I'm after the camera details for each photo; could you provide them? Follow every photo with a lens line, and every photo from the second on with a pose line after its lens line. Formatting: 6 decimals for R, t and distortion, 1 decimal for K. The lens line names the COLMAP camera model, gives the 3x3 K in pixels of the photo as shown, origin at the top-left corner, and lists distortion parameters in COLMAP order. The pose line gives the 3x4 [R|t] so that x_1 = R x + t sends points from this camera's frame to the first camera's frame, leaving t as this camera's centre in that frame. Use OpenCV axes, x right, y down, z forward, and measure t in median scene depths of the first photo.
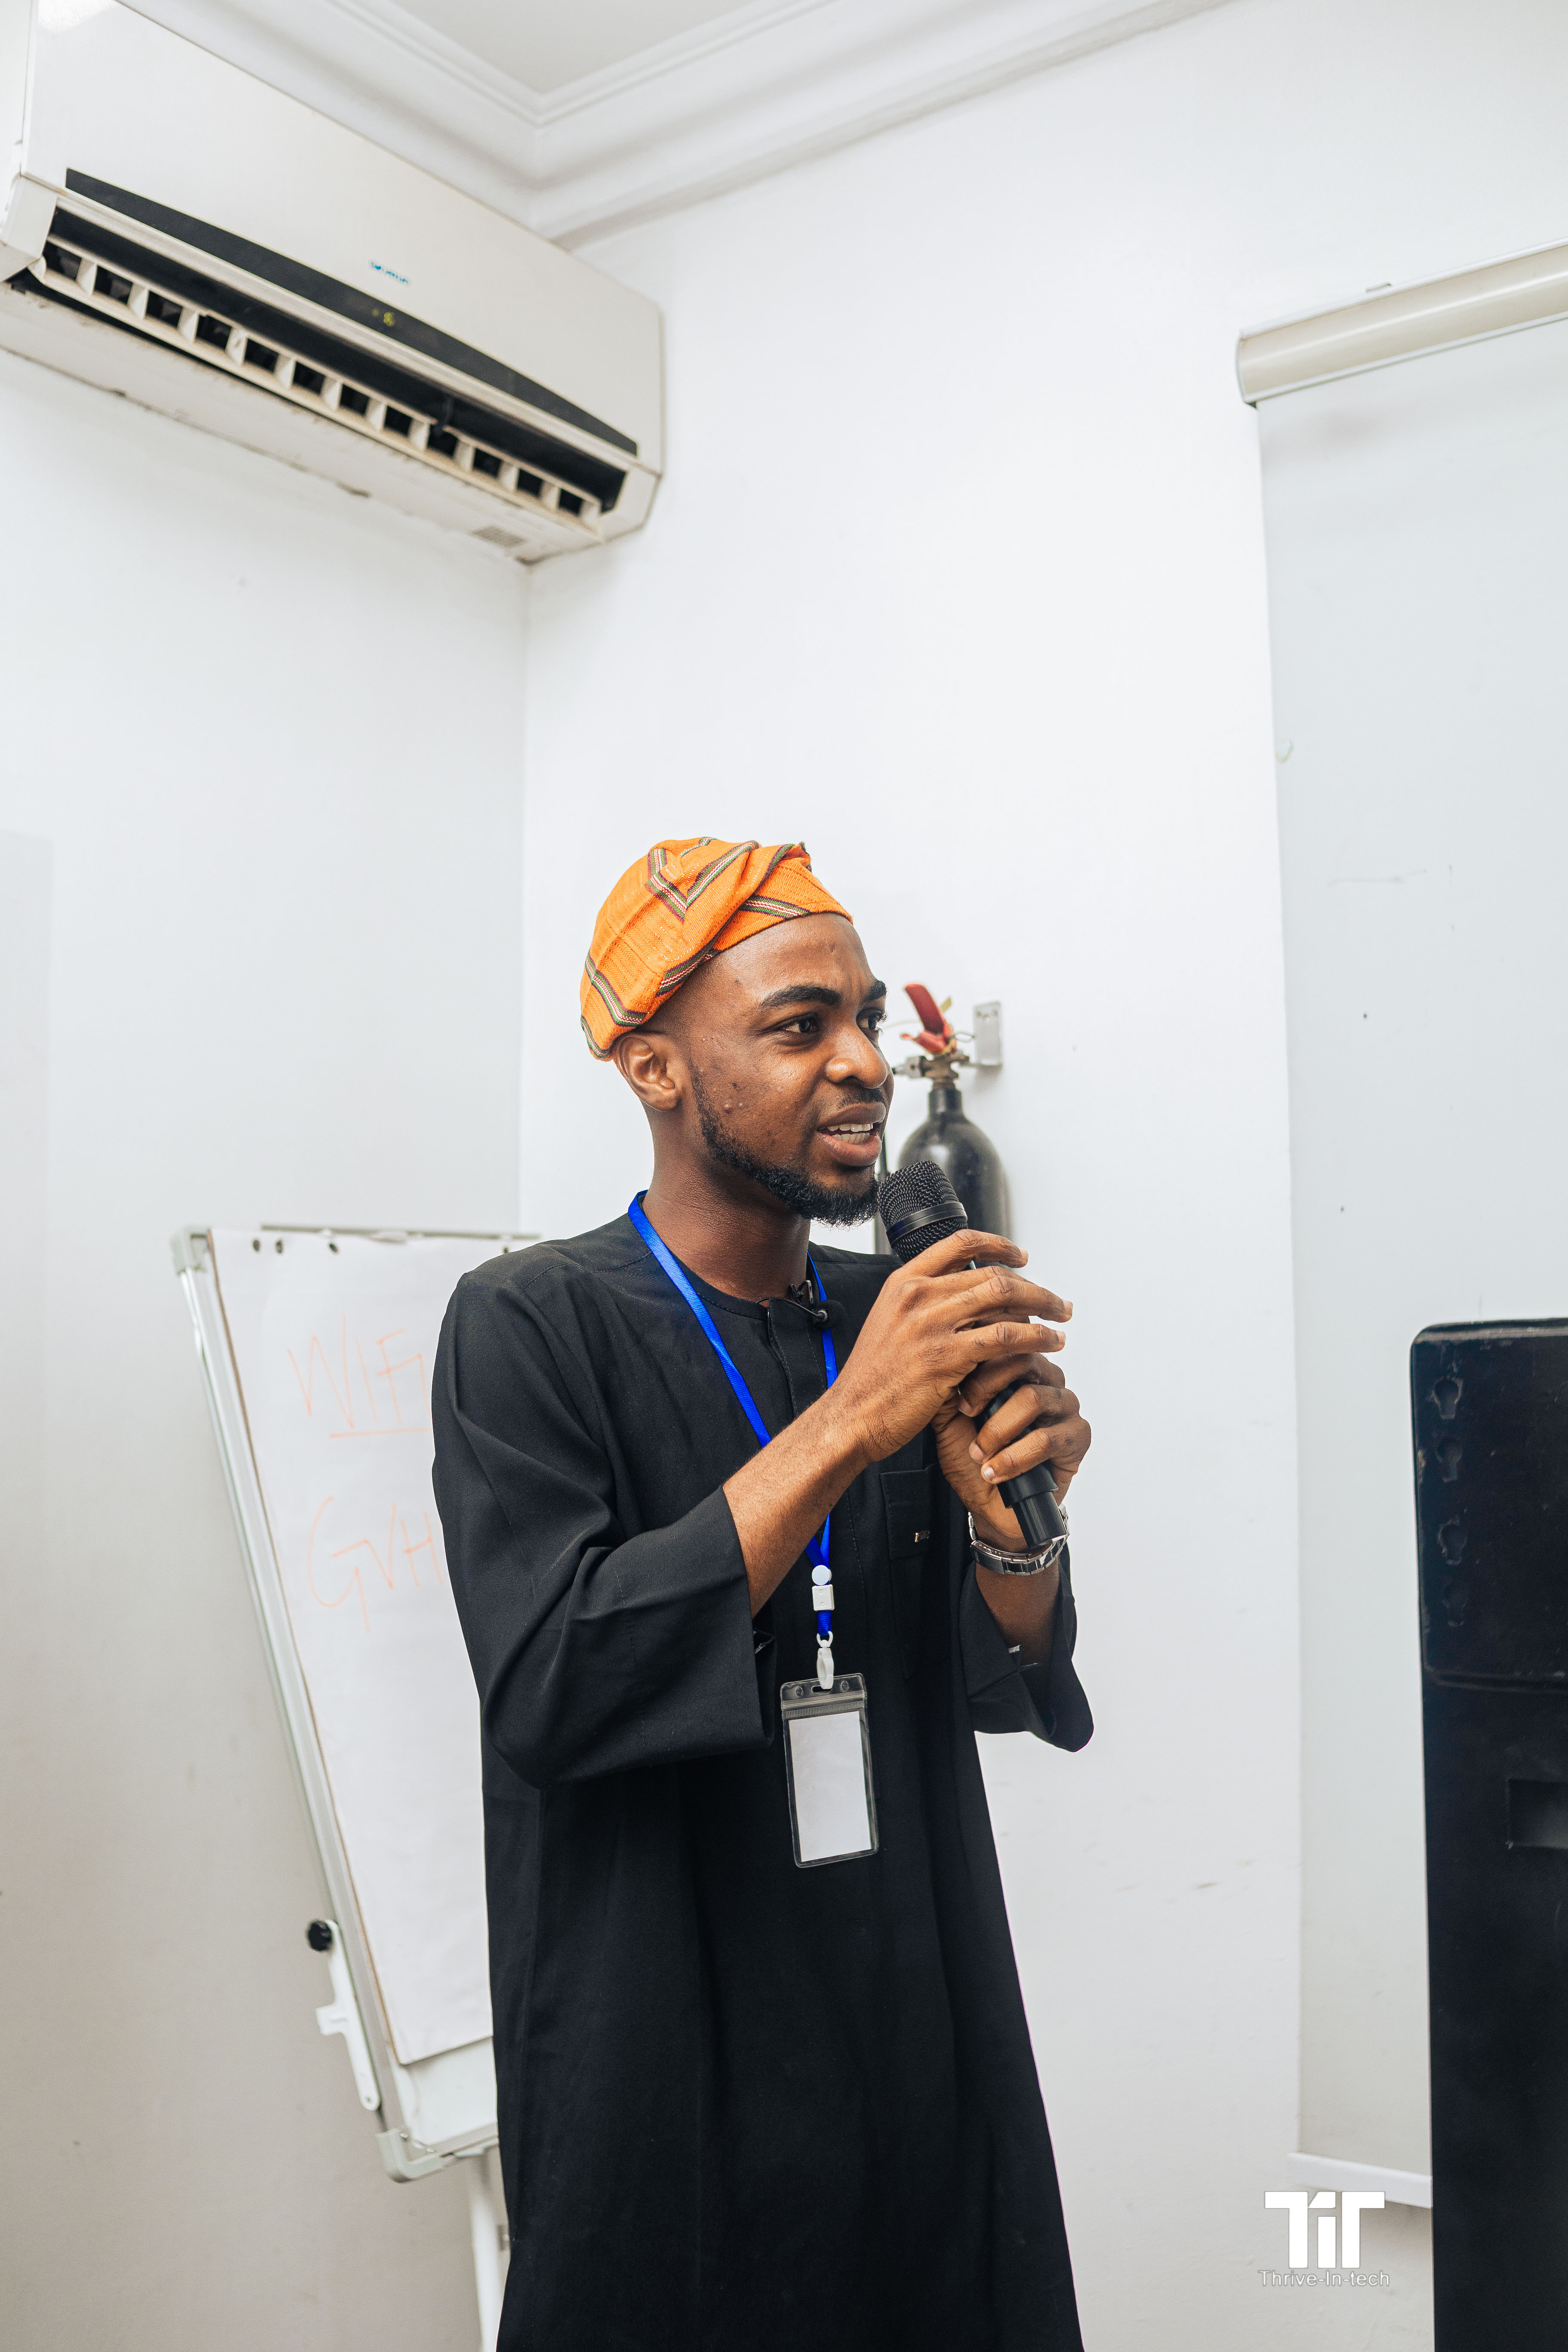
lens RADIAL K [[2341.2, 0, 829.5], [0, 2341.2, 1146.0], [0, 0, 1]] dist [-0.130711, 0.000000]
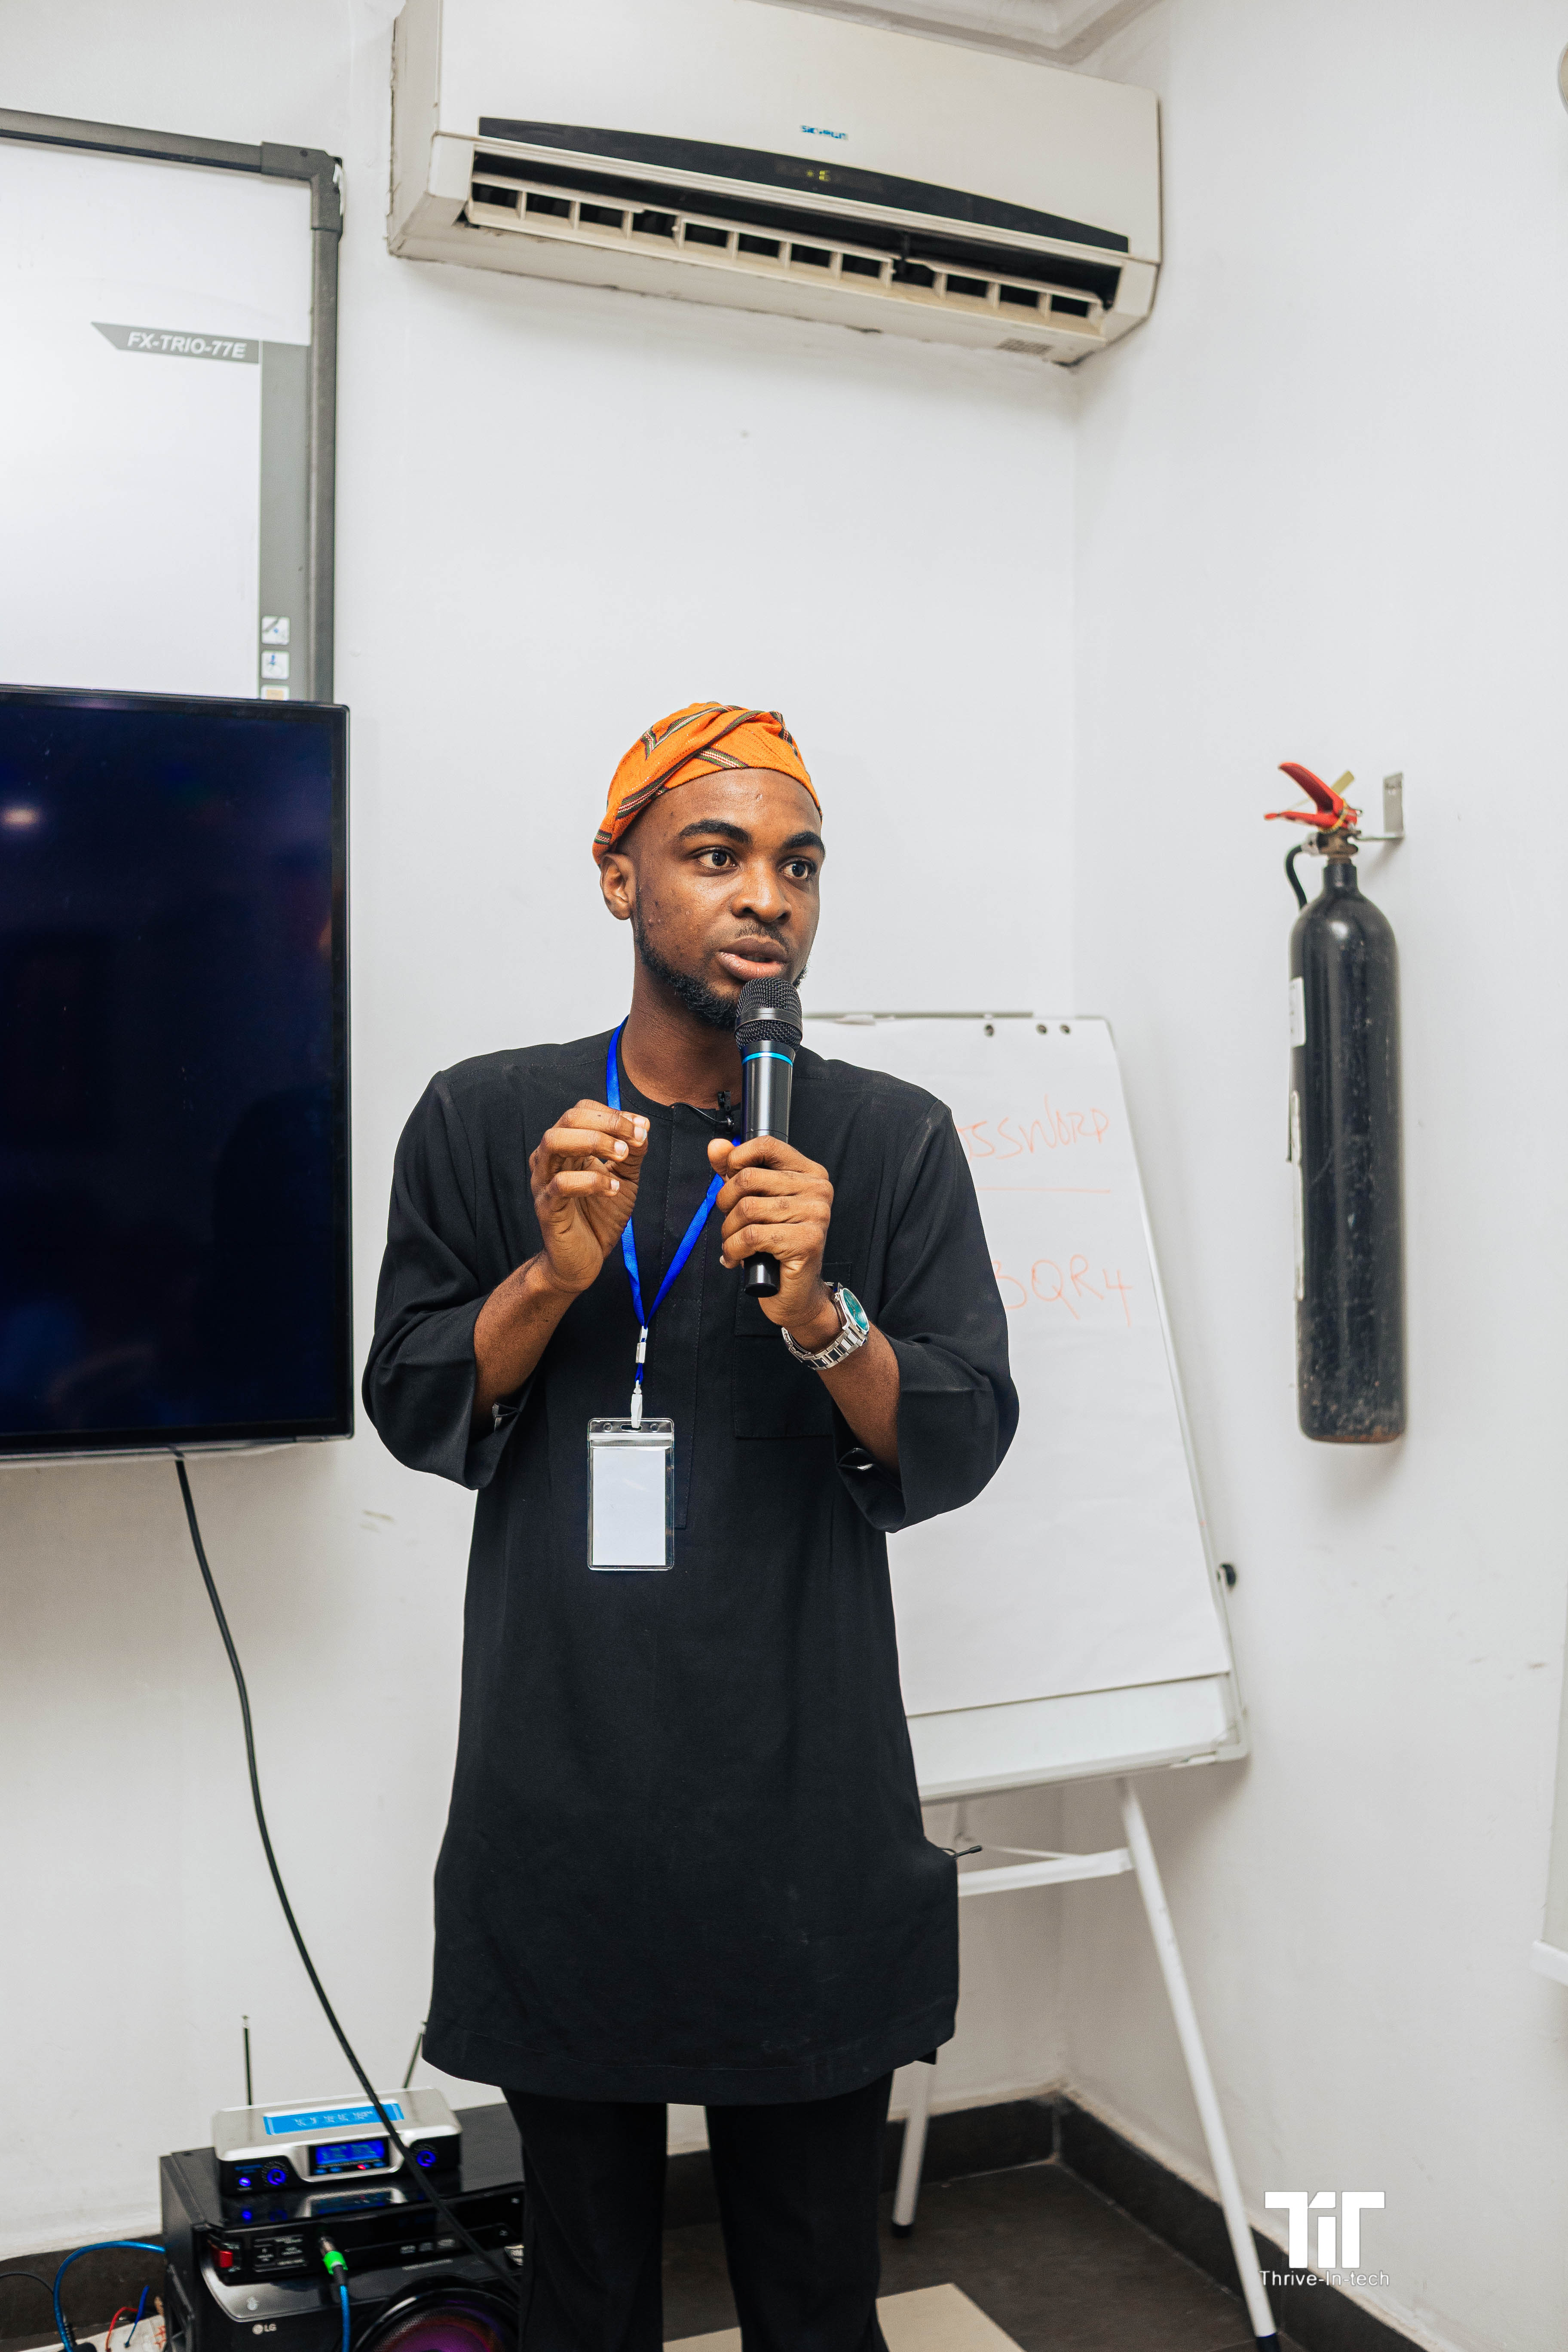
lens RADIAL K [[2341.2, 0, 775.9], [0, 2341.2, 1171.9], [0, 0, 1]] dist [-0.130711, 0.000000]
pose [[0.855842, 0.018726, -0.516898, 0.368755], [0.044885, 0.992886, 0.110287, -0.014507], [0.515286, -0.117589, 0.848913, 0.017023]]
